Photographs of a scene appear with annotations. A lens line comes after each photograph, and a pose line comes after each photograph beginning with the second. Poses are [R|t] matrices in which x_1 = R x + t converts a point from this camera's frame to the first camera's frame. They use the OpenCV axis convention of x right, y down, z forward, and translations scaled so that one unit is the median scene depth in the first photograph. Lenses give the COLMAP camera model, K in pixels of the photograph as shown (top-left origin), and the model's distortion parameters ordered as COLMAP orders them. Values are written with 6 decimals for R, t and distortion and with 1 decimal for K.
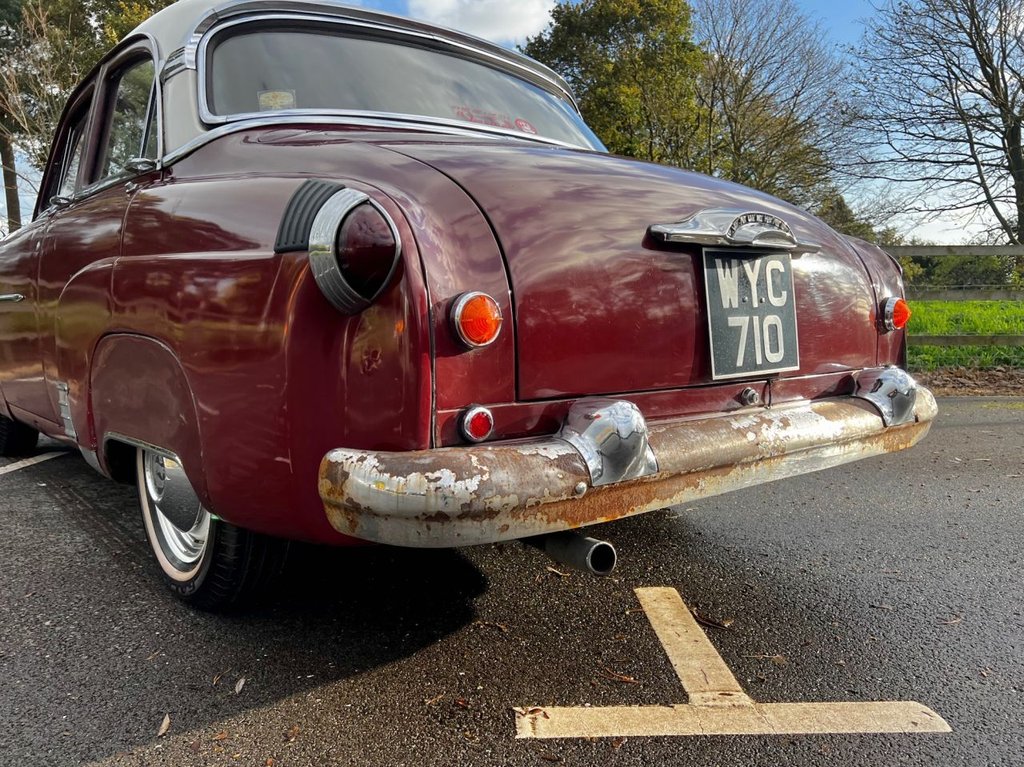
lens RADIAL K [[832.7, 0, 512.0], [0, 832.7, 383.5], [0, 0, 1]] dist [0.036300, -0.008152]
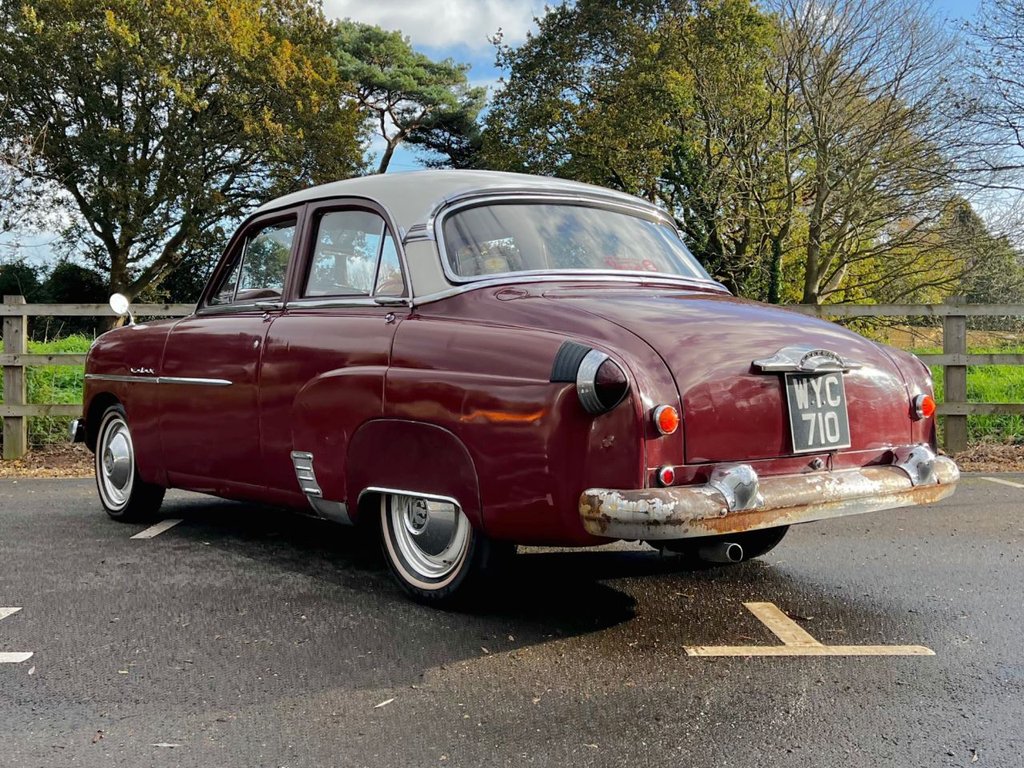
lens RADIAL K [[1182.1, 0, 491.0], [0, 1182.1, 306.3], [0, 0, 1]] dist [0.145871, -0.310900]
pose [[0.999877, 0.001995, -0.015578, -0.332270], [-0.003895, 0.992410, -0.122911, -0.000307], [0.015215, 0.122956, 0.992295, -1.431545]]
